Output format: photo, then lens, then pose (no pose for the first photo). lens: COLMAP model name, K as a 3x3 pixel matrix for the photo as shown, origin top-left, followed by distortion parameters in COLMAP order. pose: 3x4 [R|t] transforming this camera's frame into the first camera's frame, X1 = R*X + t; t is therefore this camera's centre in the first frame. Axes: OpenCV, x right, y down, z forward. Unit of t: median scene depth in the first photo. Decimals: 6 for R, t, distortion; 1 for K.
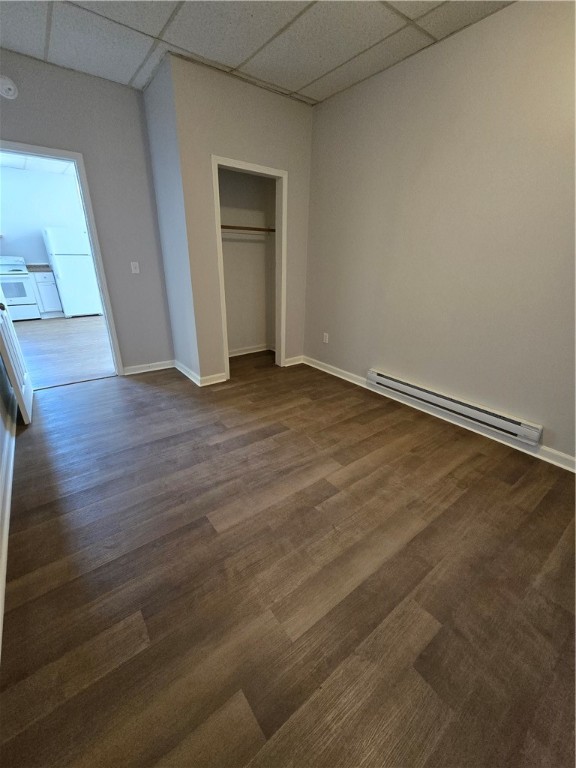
lens RADIAL K [[315.9, 0, 294.3], [0, 315.9, 379.2], [0, 0, 1]] dist [-0.007838, 0.002652]
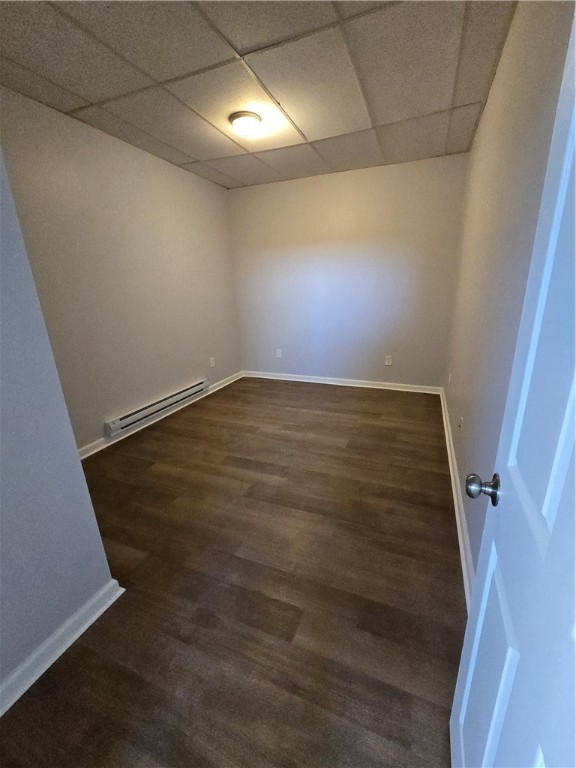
lens RADIAL K [[315.9, 0, 286.0], [0, 315.9, 389.1], [0, 0, 1]] dist [-0.007838, 0.002652]
pose [[-0.486864, -0.268043, 0.831334, -0.930841], [0.342289, 0.817085, 0.463908, -0.451027], [-0.803617, 0.510417, -0.306061, 1.050670]]
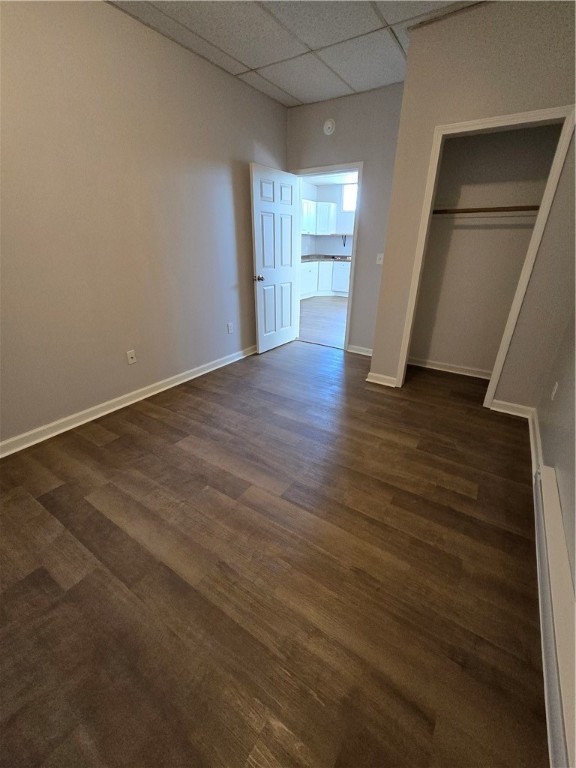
lens RADIAL K [[315.9, 0, 290.0], [0, 315.9, 379.8], [0, 0, 1]] dist [-0.007838, 0.002652]
pose [[0.319984, 0.356787, -0.877675, 0.647179], [-0.346467, 0.906282, 0.242101, -0.177786], [0.881800, 0.226617, 0.413611, 0.498769]]
